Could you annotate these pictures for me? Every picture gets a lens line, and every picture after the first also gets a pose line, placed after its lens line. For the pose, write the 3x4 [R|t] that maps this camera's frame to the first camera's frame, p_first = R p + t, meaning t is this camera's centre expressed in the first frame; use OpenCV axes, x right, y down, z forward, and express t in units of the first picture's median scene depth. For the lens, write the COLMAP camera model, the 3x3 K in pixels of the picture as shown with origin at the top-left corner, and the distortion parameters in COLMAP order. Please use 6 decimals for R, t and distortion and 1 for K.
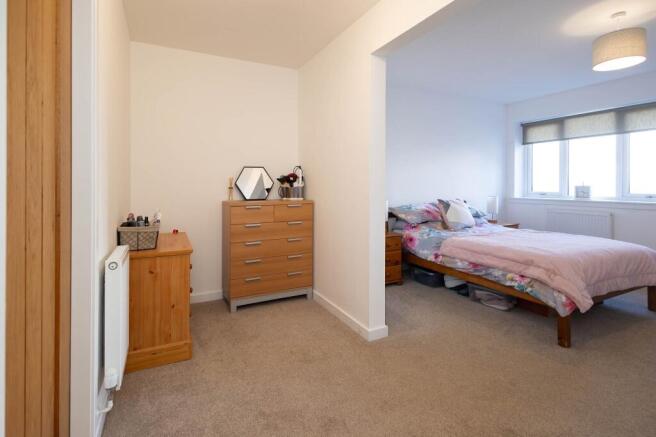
lens RADIAL K [[307.9, 0, 326.7], [0, 307.9, 216.8], [0, 0, 1]] dist [0.005712, 0.000568]
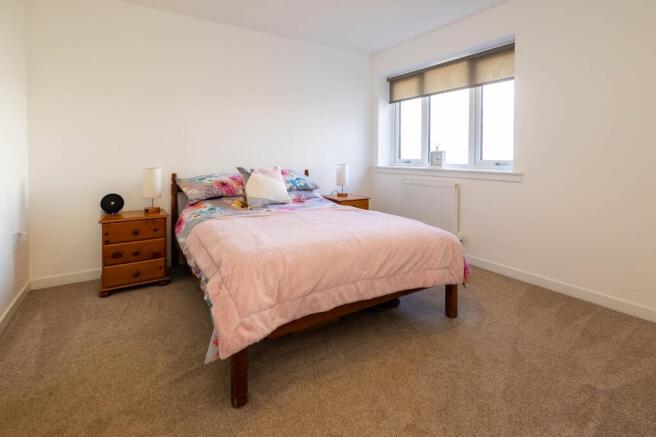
lens RADIAL K [[307.9, 0, 347.1], [0, 307.9, 191.7], [0, 0, 1]] dist [0.005712, 0.000568]
pose [[0.995362, -0.009206, 0.095754, 0.538687], [0.008540, 0.999936, 0.007365, -0.000193], [-0.095816, -0.006513, 0.995378, 0.218489]]
